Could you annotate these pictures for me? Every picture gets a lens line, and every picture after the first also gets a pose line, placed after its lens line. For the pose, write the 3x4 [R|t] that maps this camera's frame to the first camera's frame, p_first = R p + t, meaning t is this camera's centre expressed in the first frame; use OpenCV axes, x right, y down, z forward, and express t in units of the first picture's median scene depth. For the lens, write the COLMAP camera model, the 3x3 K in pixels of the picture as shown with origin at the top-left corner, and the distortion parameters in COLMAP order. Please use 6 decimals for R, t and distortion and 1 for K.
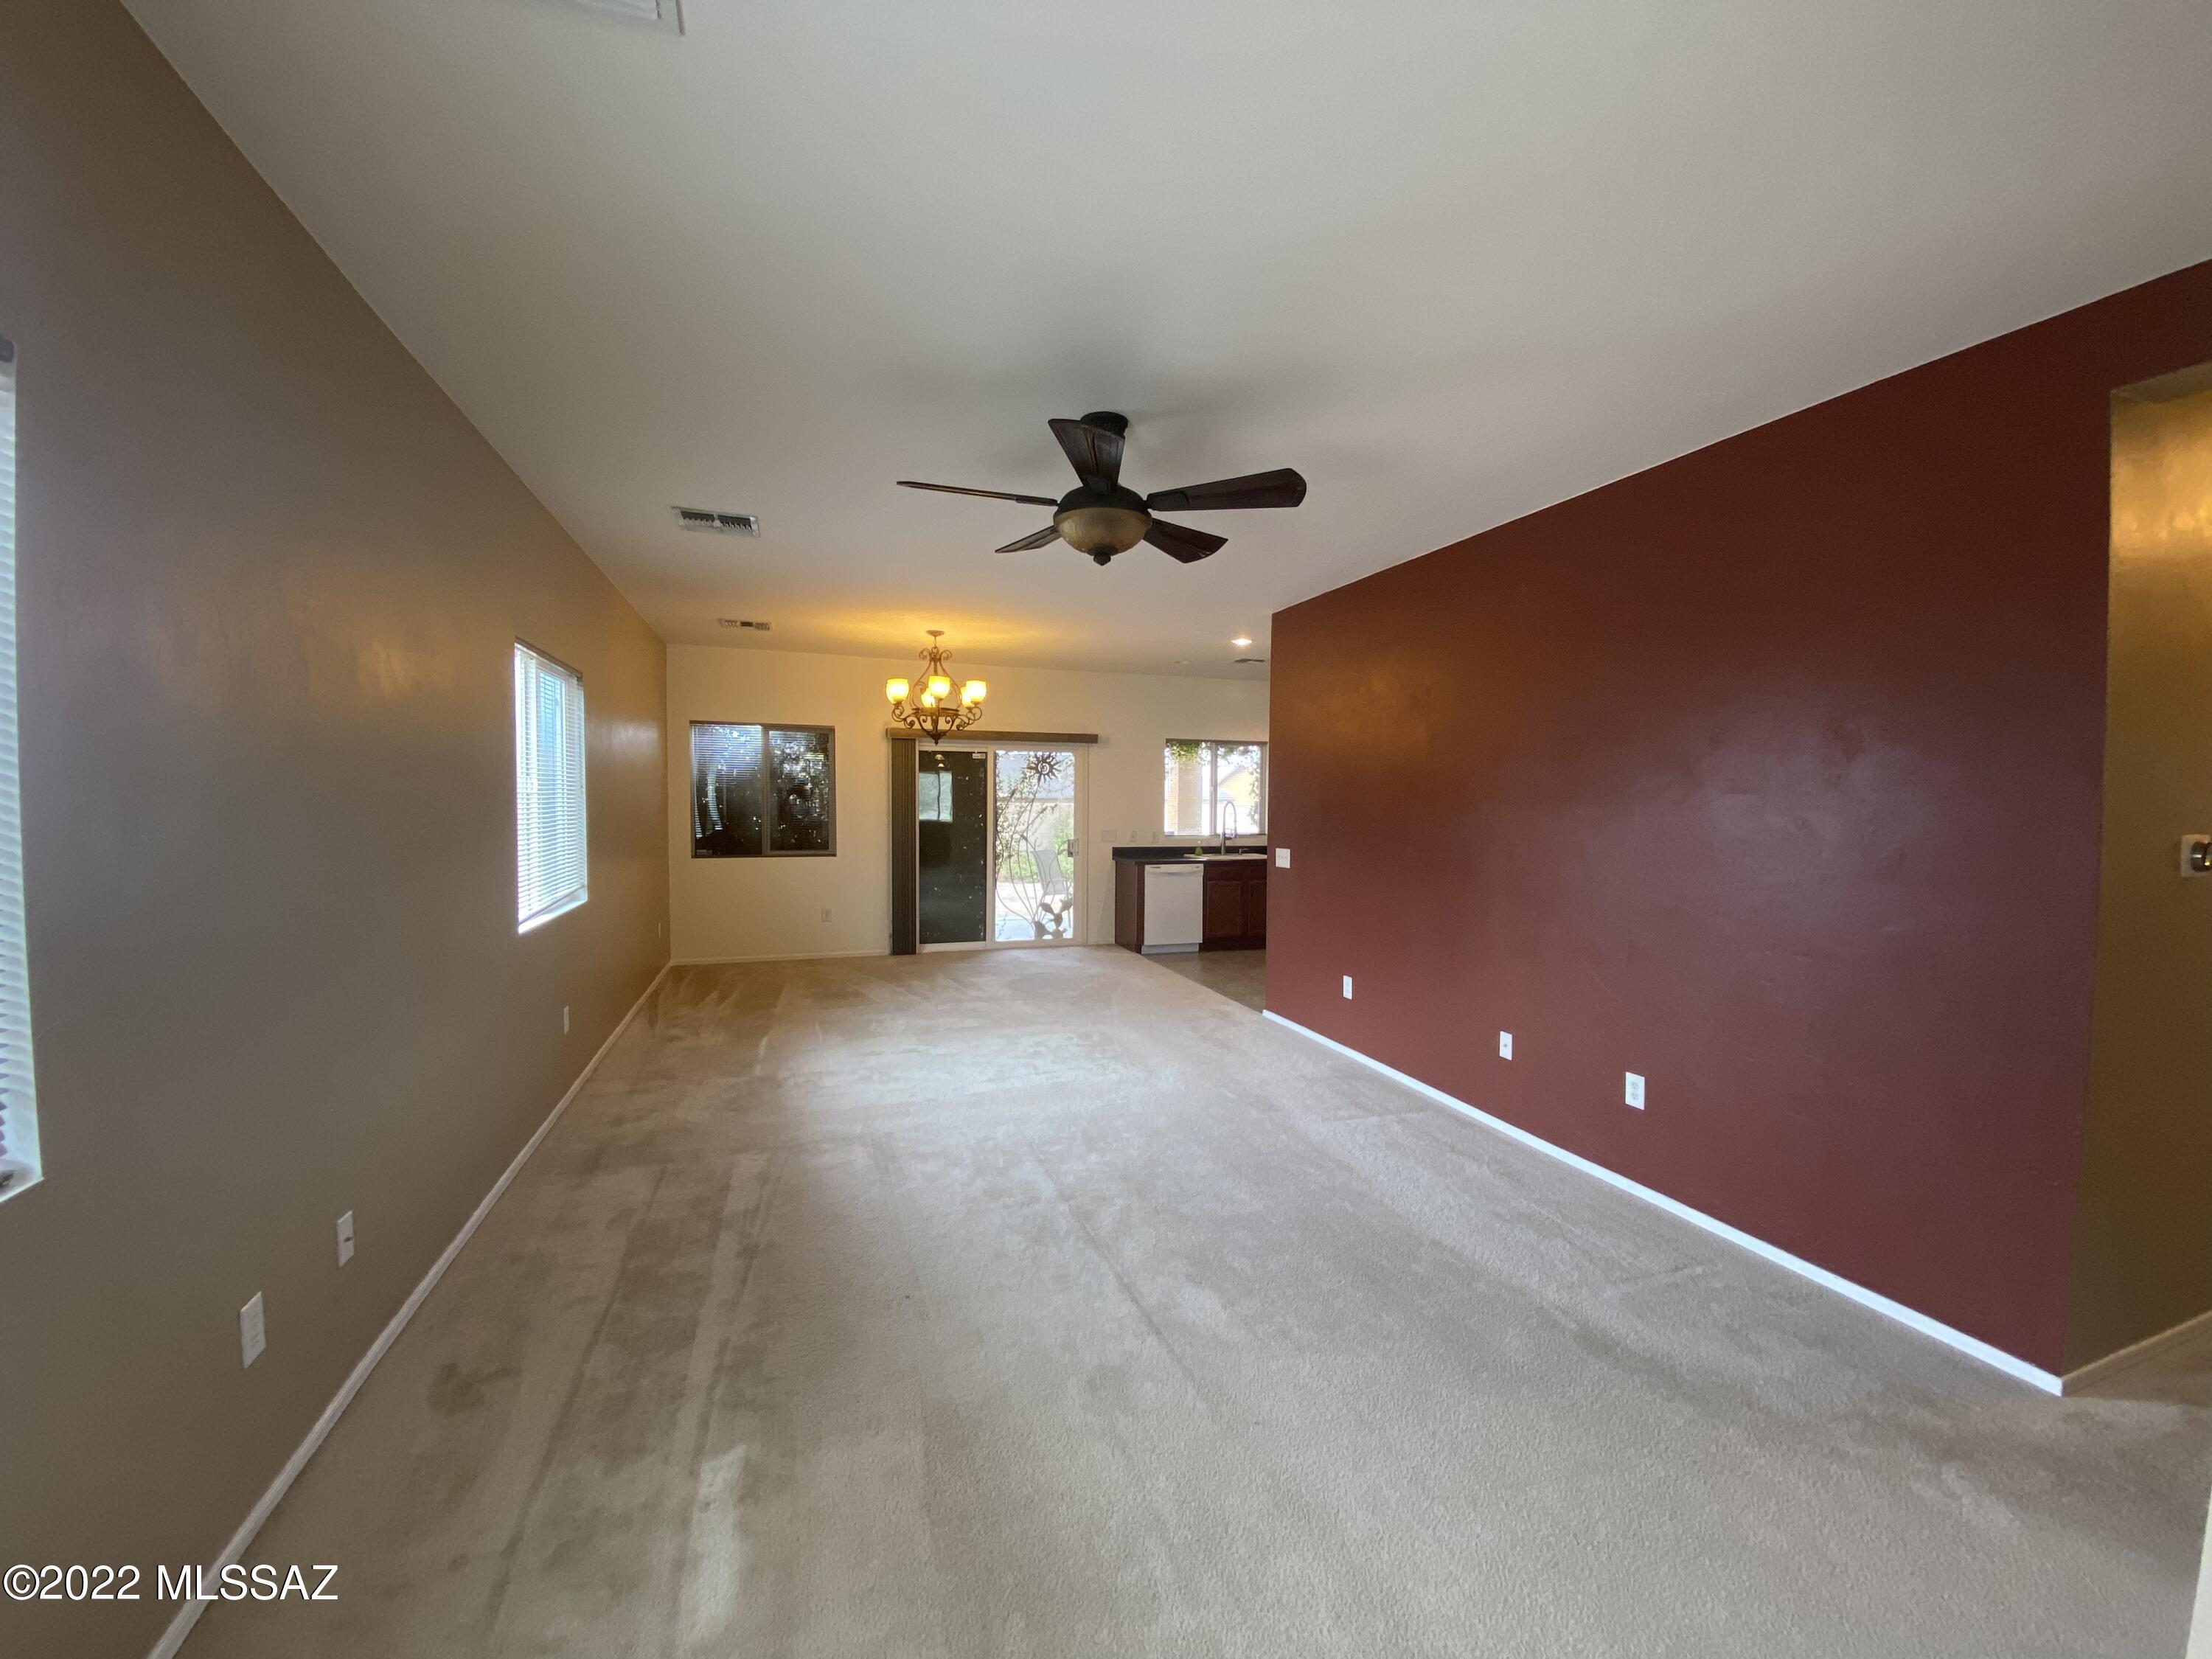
lens RADIAL K [[875.2, 0, 1152.9], [0, 875.2, 828.2], [0, 0, 1]] dist [-0.023071, -0.002049]
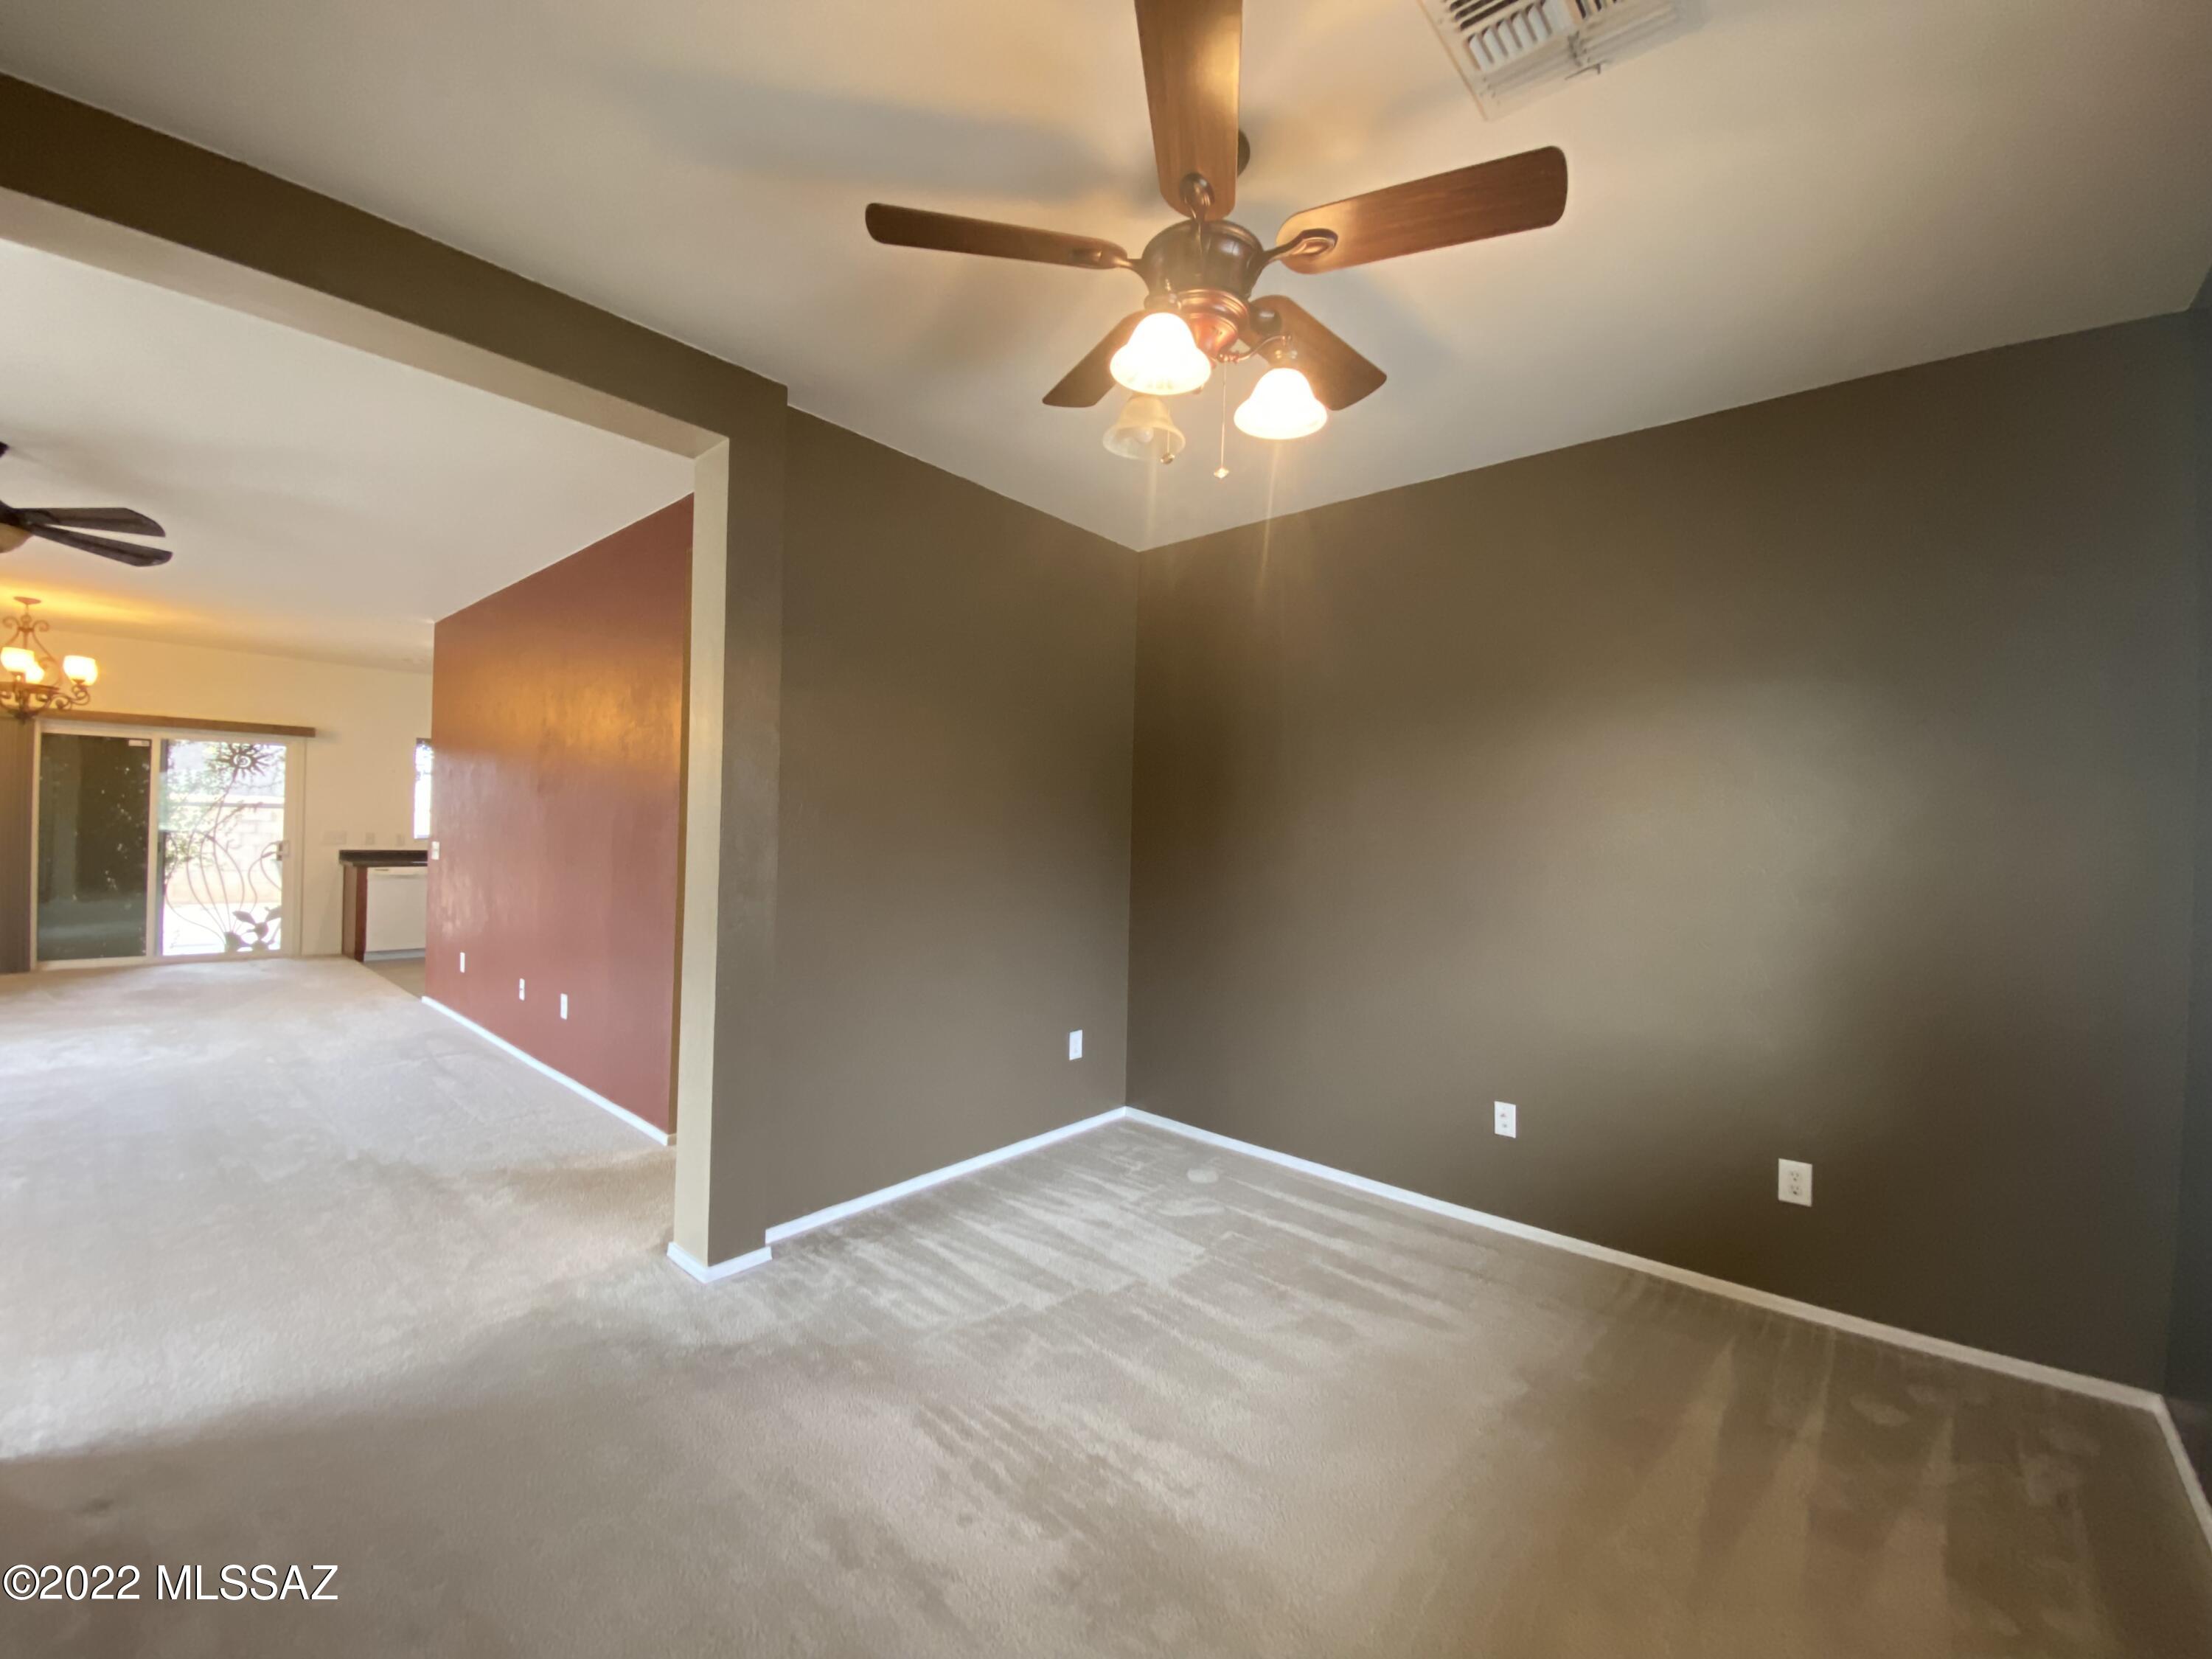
lens RADIAL K [[875.2, 0, 1109.9], [0, 875.2, 828.7], [0, 0, 1]] dist [-0.023071, -0.002049]
pose [[0.868720, 0.013046, 0.495132, 0.219855], [-0.001103, 0.999702, -0.024405, 0.021289], [-0.495302, 0.020655, 0.868475, -0.205119]]
